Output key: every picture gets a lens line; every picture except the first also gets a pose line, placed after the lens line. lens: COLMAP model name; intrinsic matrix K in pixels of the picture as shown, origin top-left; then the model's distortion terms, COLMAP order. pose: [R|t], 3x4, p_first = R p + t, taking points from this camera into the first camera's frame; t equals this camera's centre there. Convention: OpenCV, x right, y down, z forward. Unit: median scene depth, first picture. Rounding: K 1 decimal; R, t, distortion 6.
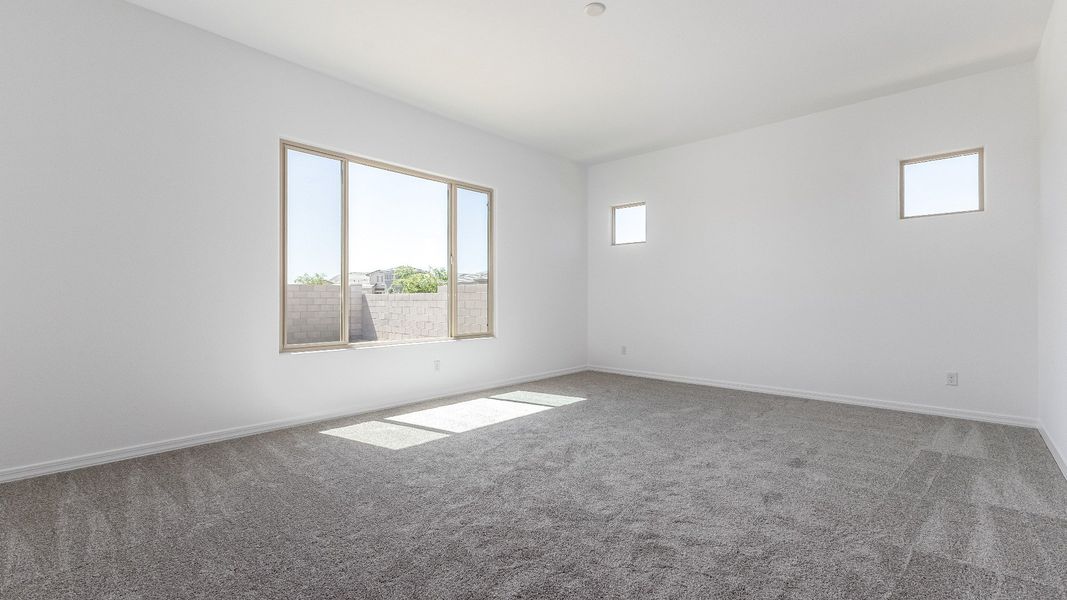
lens RADIAL K [[468.2, 0, 535.9], [0, 468.2, 296.6], [0, 0, 1]] dist [0.005005, -0.000371]
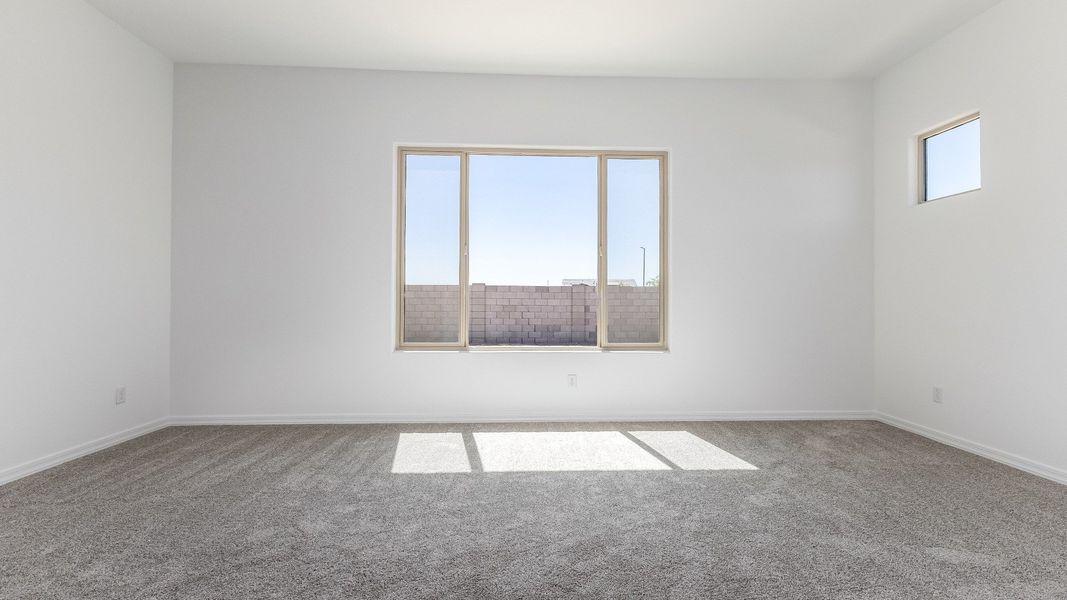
lens RADIAL K [[468.2, 0, 535.9], [0, 468.2, 296.6], [0, 0, 1]] dist [0.005005, -0.000371]
pose [[0.700929, -0.002263, -0.713227, 0.368788], [-0.000206, 0.999994, -0.003376, 0.003324], [0.713231, 0.002513, 0.700925, 0.424114]]
